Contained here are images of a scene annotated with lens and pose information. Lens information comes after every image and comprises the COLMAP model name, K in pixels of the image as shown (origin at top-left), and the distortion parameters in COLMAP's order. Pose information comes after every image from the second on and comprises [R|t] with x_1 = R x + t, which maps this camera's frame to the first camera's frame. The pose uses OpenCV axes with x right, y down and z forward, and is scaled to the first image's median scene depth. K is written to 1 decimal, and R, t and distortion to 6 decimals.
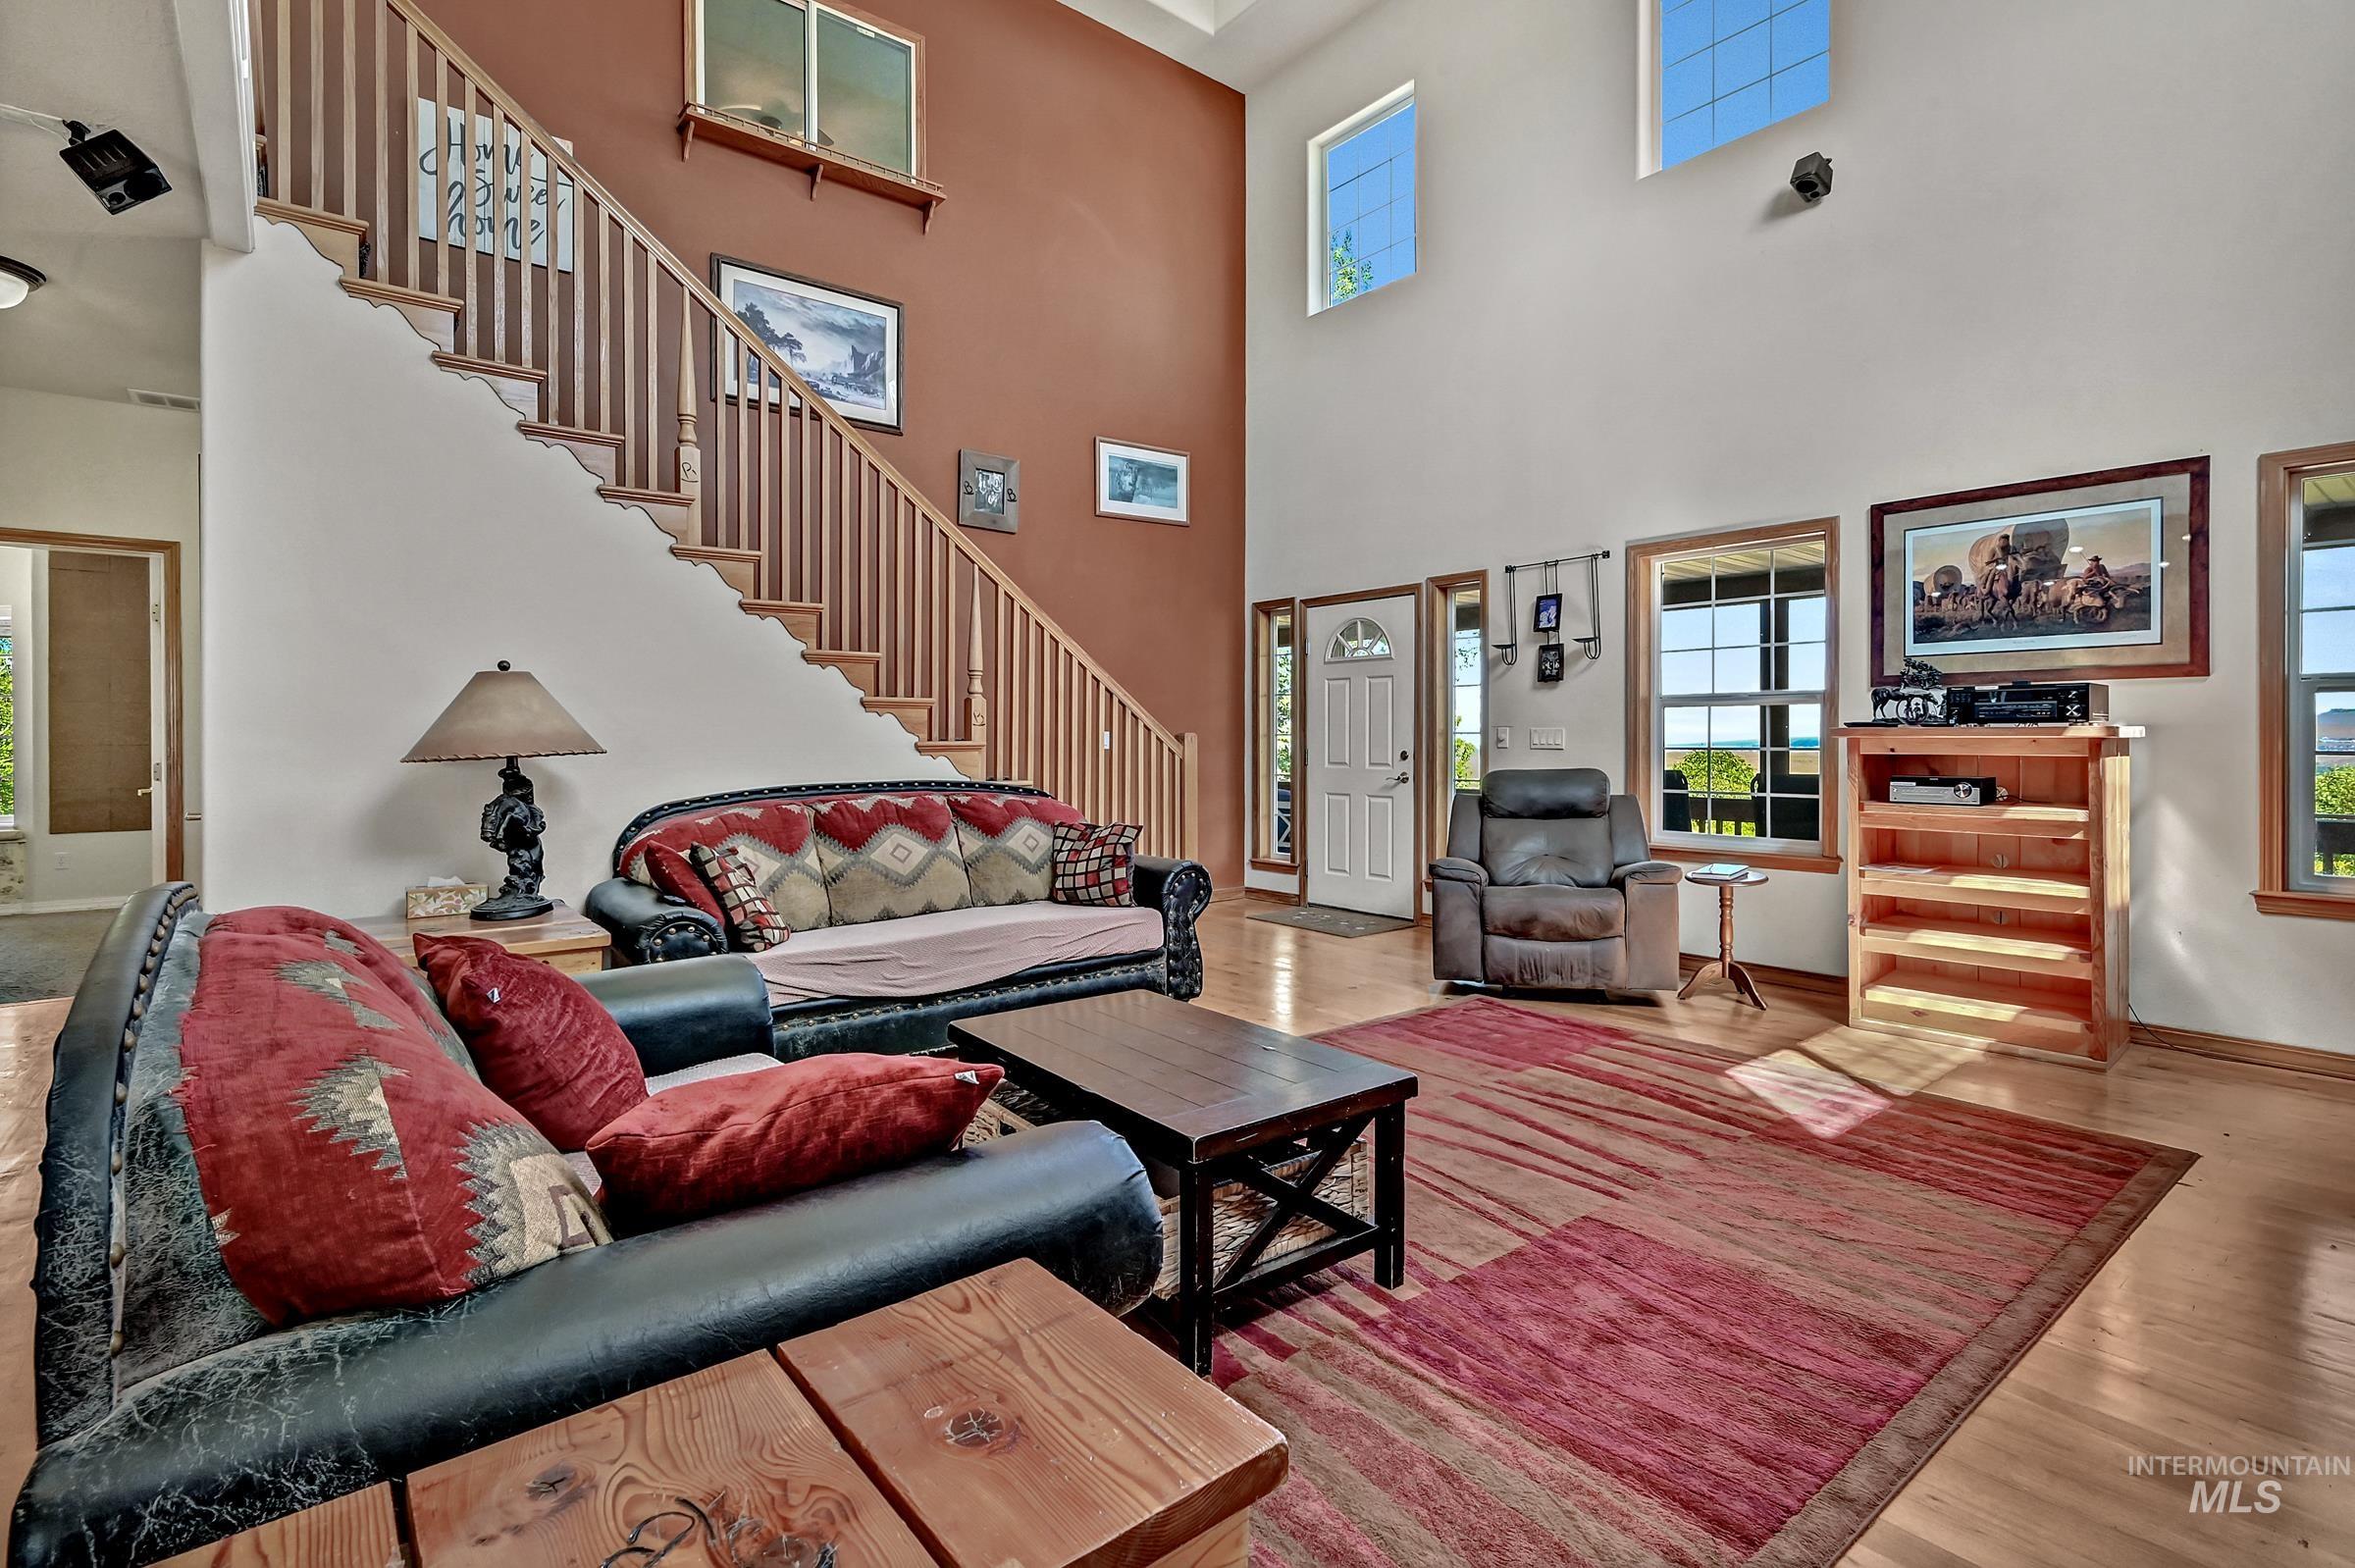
lens RADIAL K [[1107.7, 0, 1164.2], [0, 1107.7, 746.7], [0, 0, 1]] dist [0.000223, -0.000443]
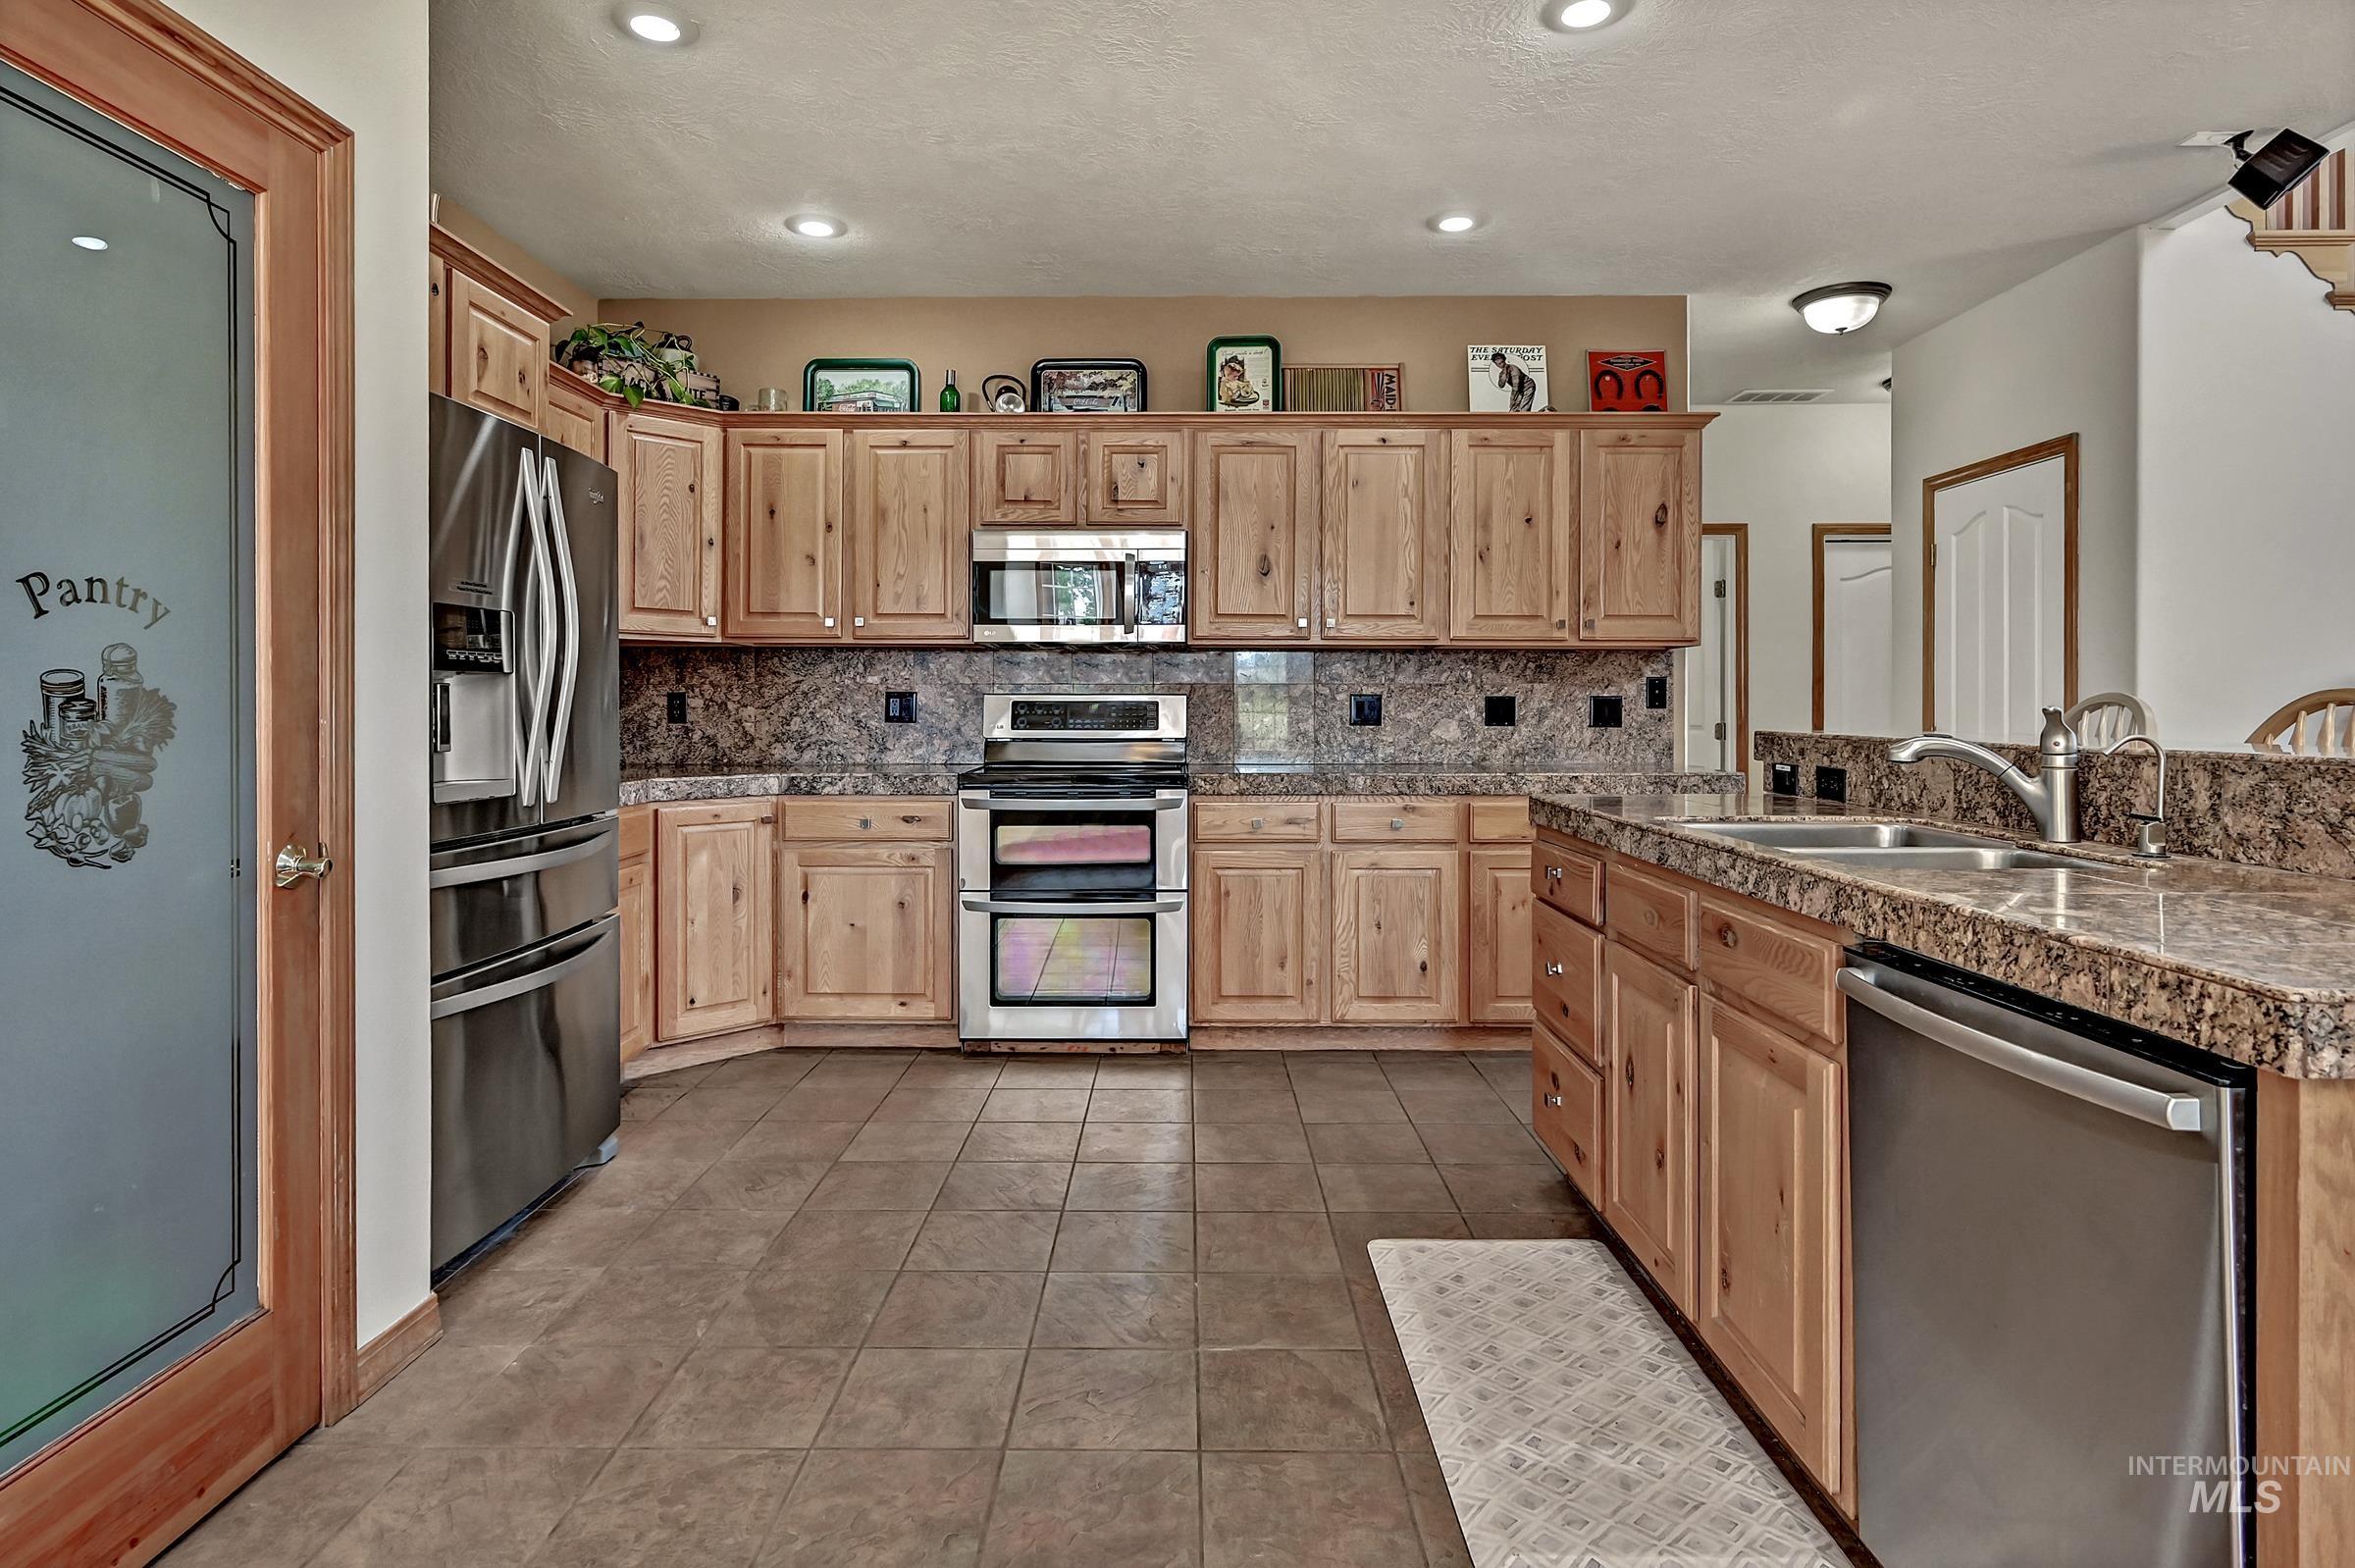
lens RADIAL K [[1230.2, 0, 1181.4], [0, 1230.2, 719.4], [0, 0, 1]] dist [-0.002077, 0.000513]
pose [[0.775433, 0.012282, -0.631311, -0.604172], [-0.008452, 0.999923, 0.009073, 0.005231], [0.631374, -0.001699, 0.775477, -0.327406]]
